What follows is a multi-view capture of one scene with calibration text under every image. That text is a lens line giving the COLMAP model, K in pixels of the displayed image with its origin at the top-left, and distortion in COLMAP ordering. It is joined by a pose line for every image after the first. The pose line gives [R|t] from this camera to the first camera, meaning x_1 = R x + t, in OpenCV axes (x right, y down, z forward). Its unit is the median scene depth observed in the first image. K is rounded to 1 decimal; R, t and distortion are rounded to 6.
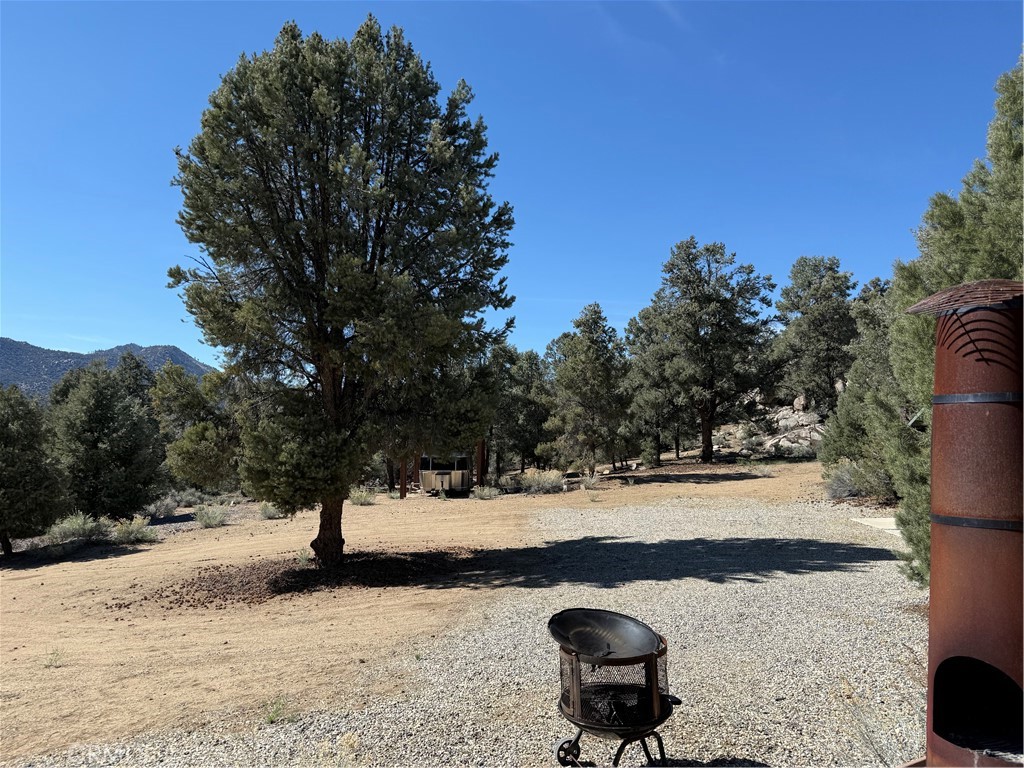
lens RADIAL K [[720.3, 0, 517.6], [0, 720.3, 379.9], [0, 0, 1]] dist [0.084999, -0.112286]
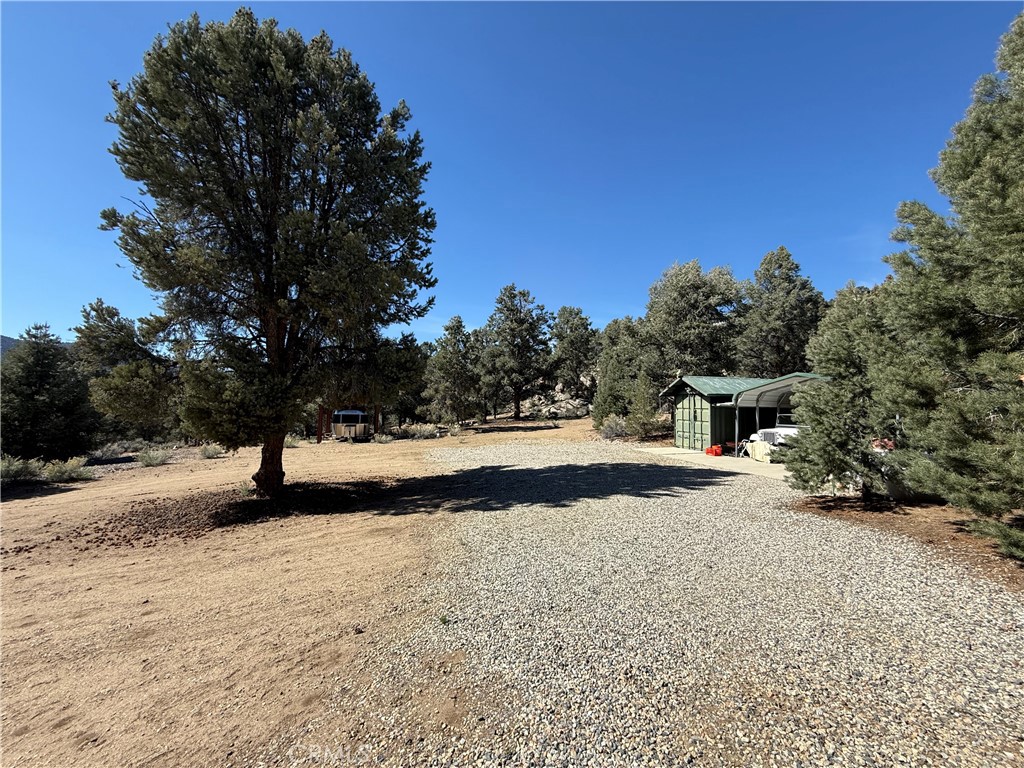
lens RADIAL K [[410.2, 0, 508.5], [0, 410.2, 383.0], [0, 0, 1]] dist [0.001583, -0.000177]
pose [[0.954618, 0.031454, 0.296167, -0.082230], [-0.034230, 0.999405, 0.004192, 0.053751], [-0.295859, -0.014140, 0.955127, 0.232985]]
